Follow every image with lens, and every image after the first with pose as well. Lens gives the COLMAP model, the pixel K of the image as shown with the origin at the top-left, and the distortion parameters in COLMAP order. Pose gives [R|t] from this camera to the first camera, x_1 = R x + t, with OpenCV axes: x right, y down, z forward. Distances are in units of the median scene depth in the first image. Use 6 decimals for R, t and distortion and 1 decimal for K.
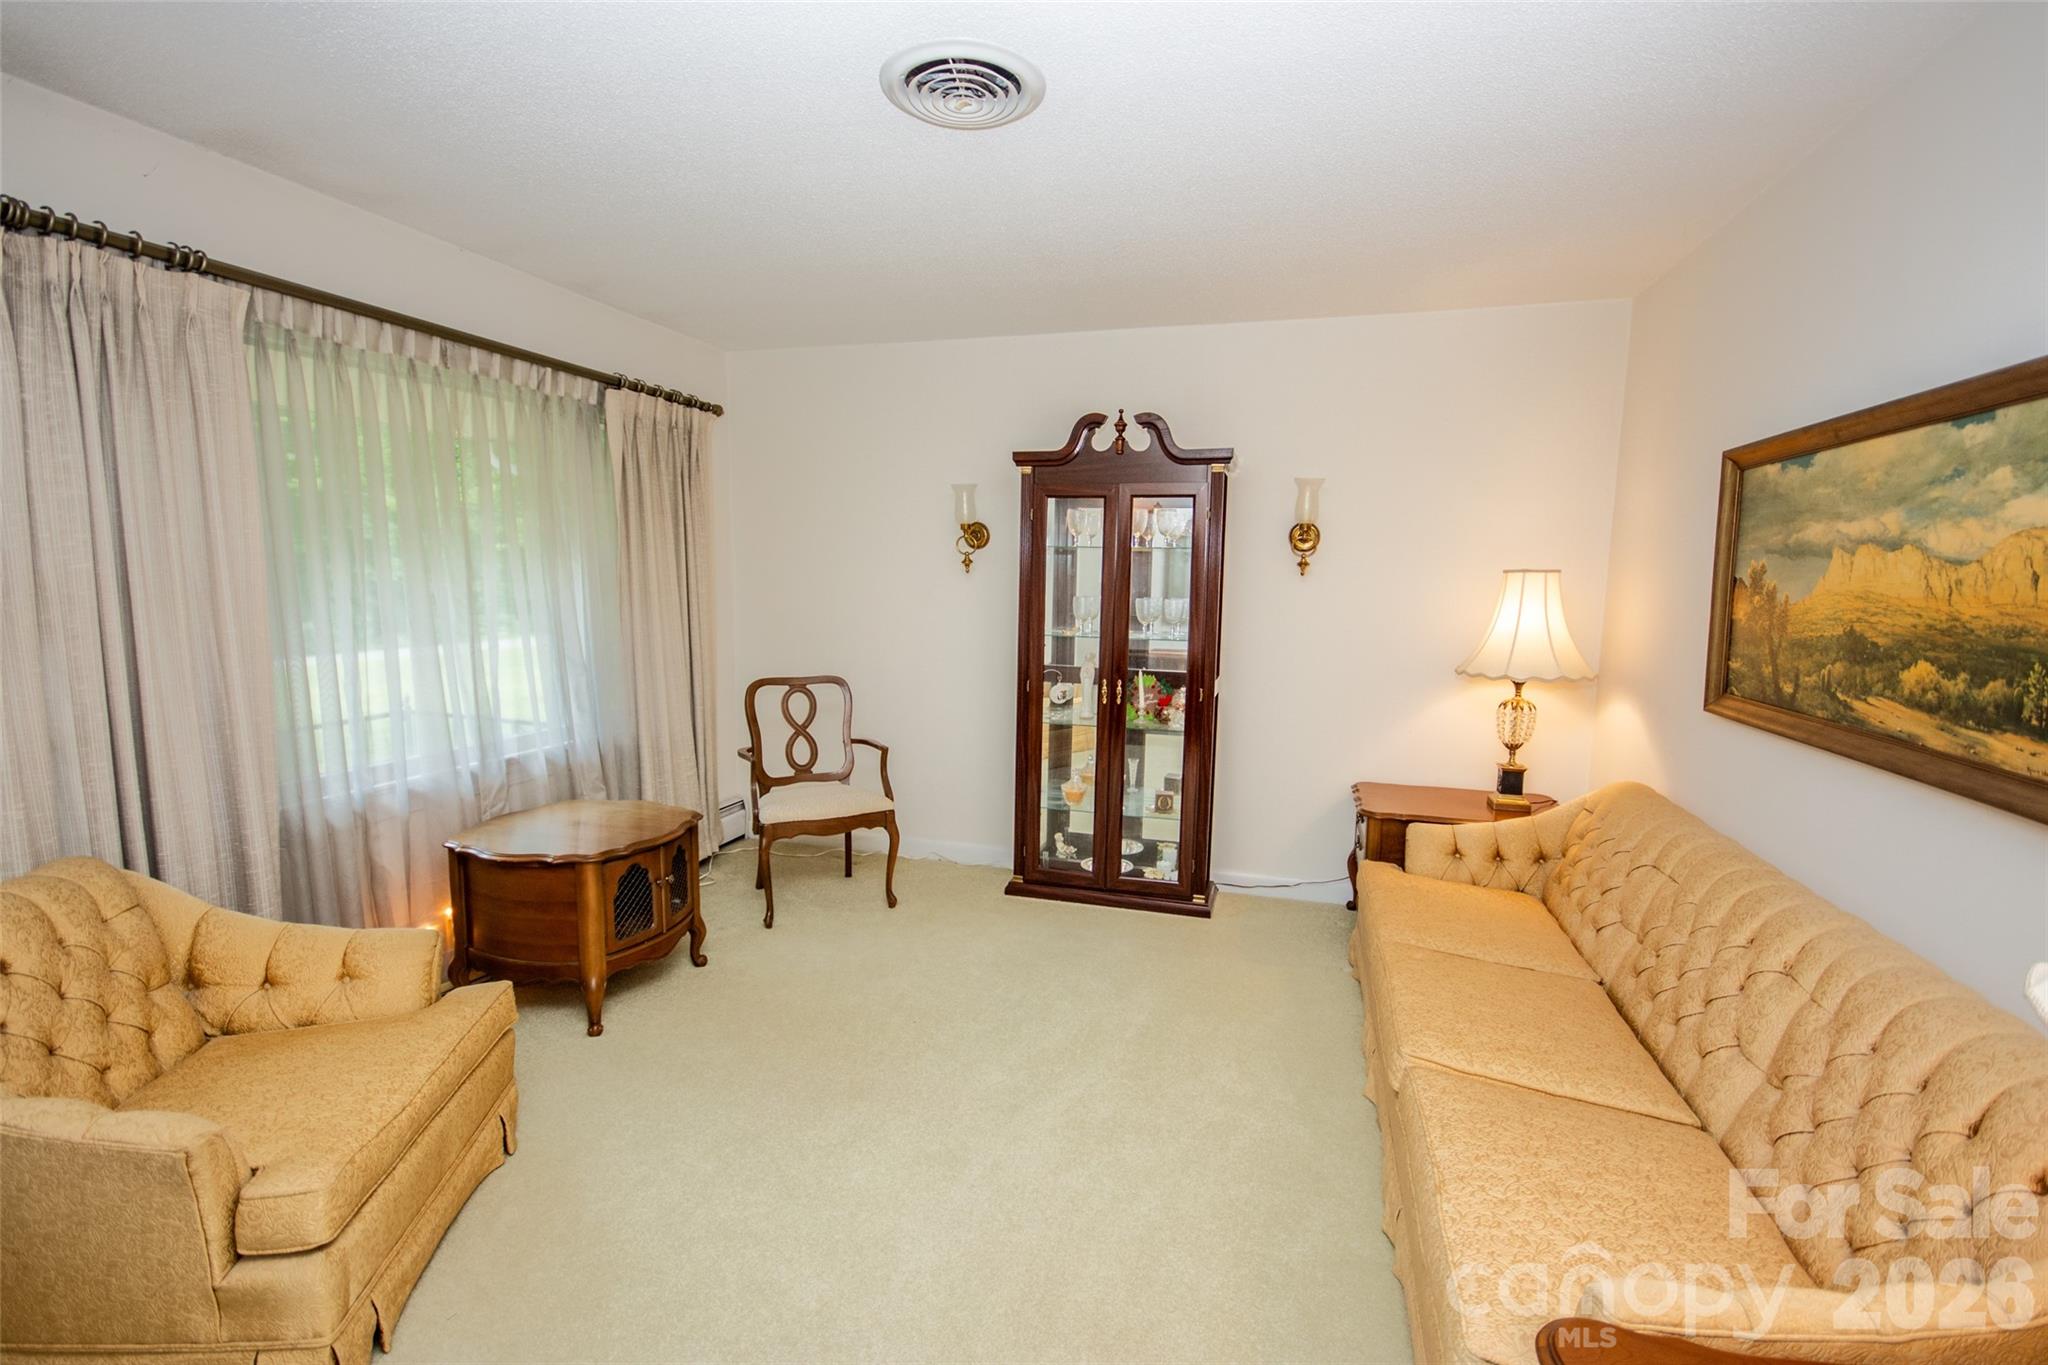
lens RADIAL K [[929.5, 0, 1031.2], [0, 929.5, 672.2], [0, 0, 1]] dist [-0.000706, -0.000050]
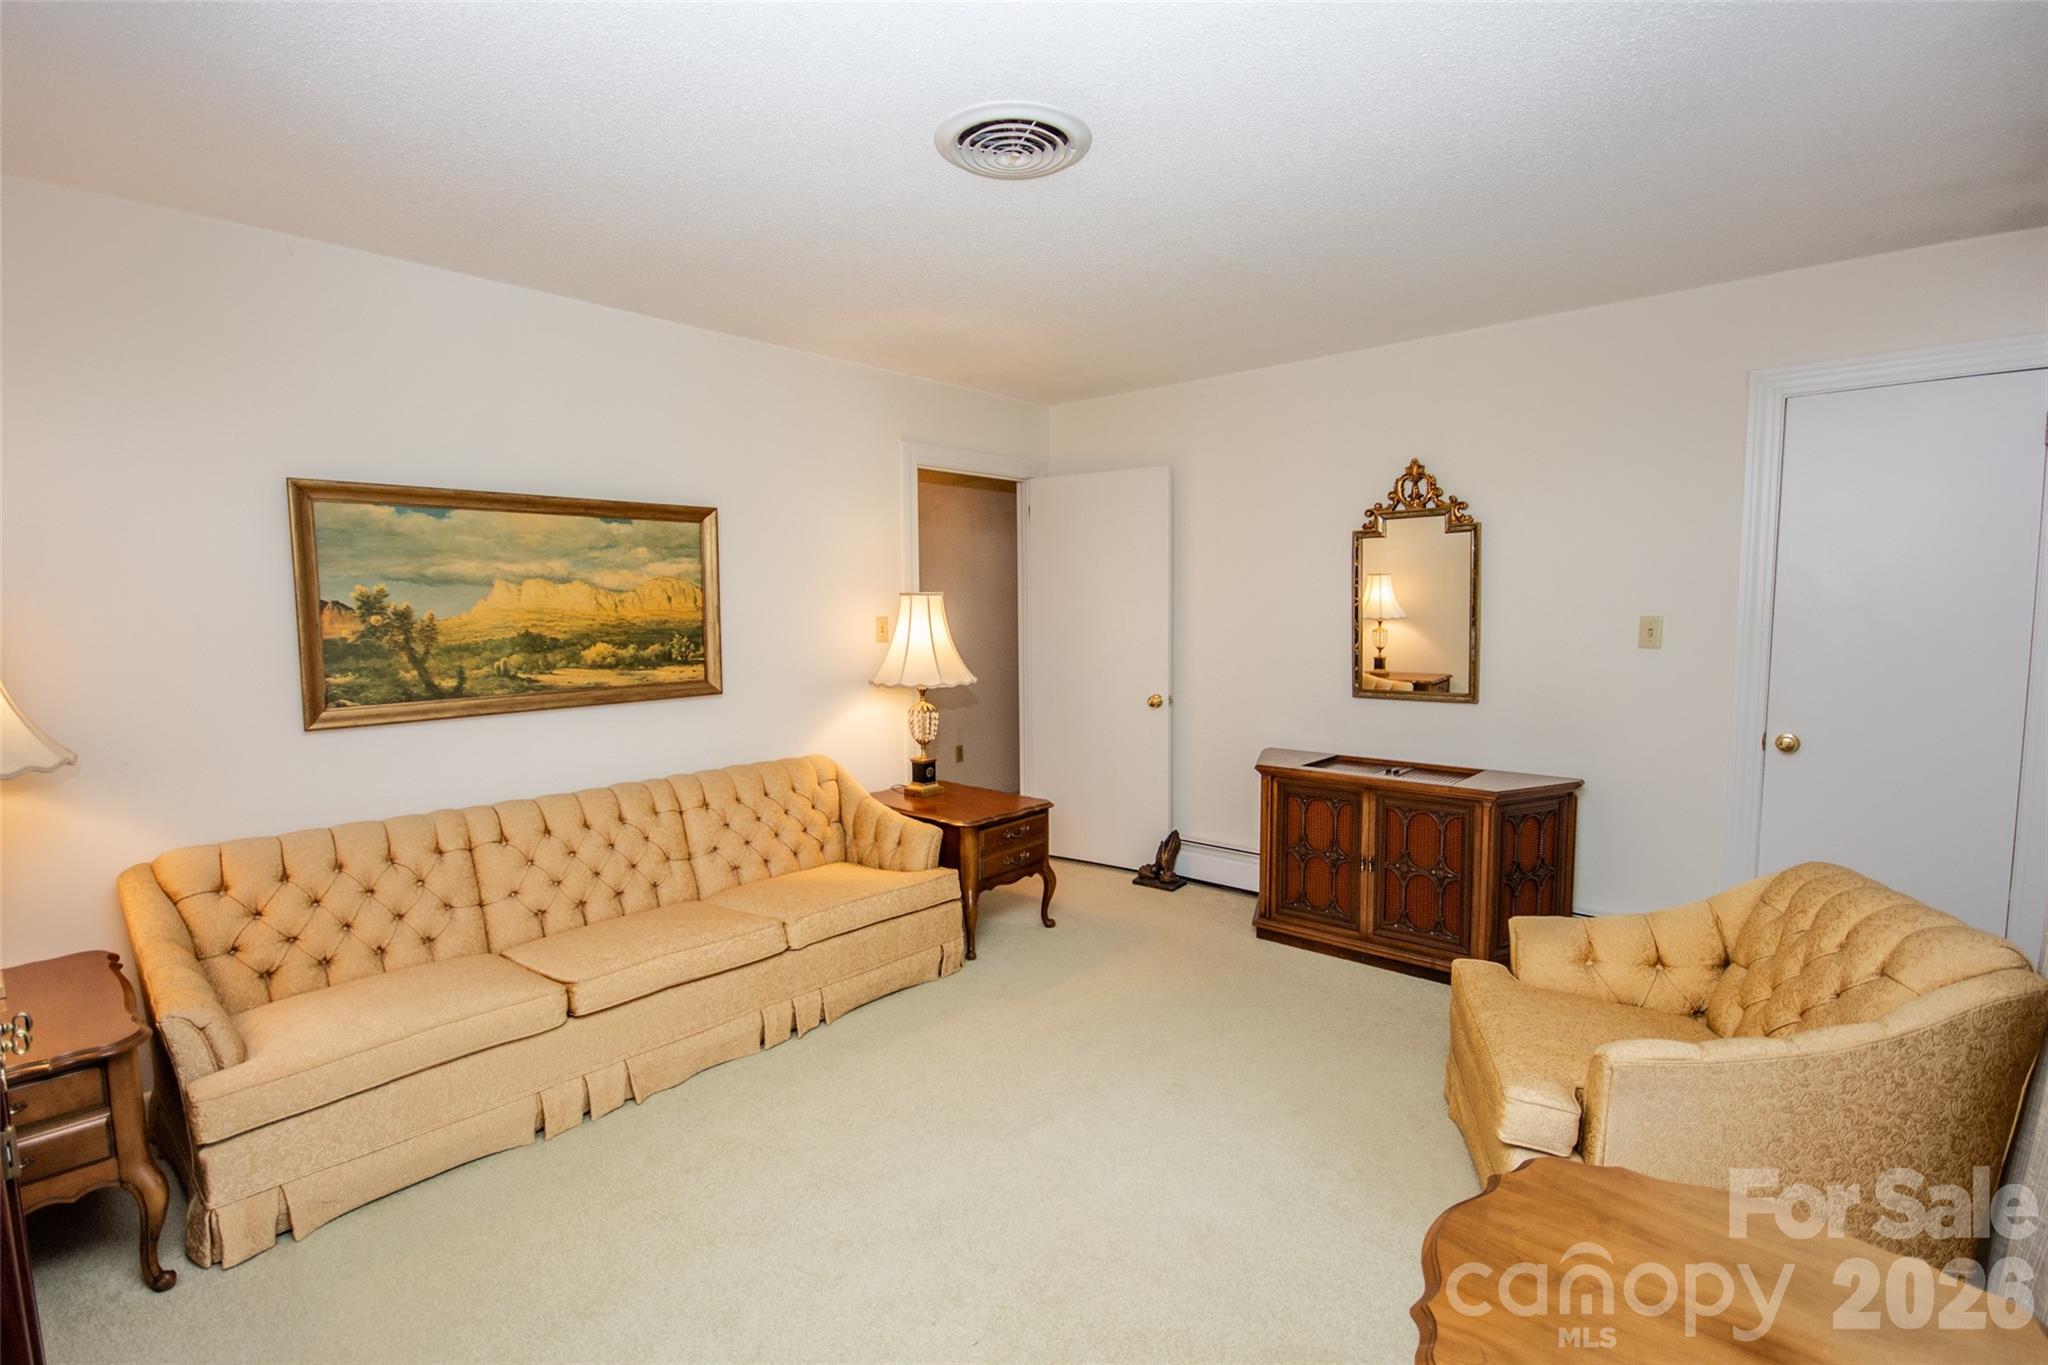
lens RADIAL K [[929.5, 0, 1031.2], [0, 929.5, 672.2], [0, 0, 1]] dist [-0.000706, -0.000050]
pose [[-0.908647, -0.041632, 0.415485, -0.609586], [0.038561, 0.982399, 0.182769, -0.259326], [-0.415781, 0.182094, -0.891049, 2.279327]]
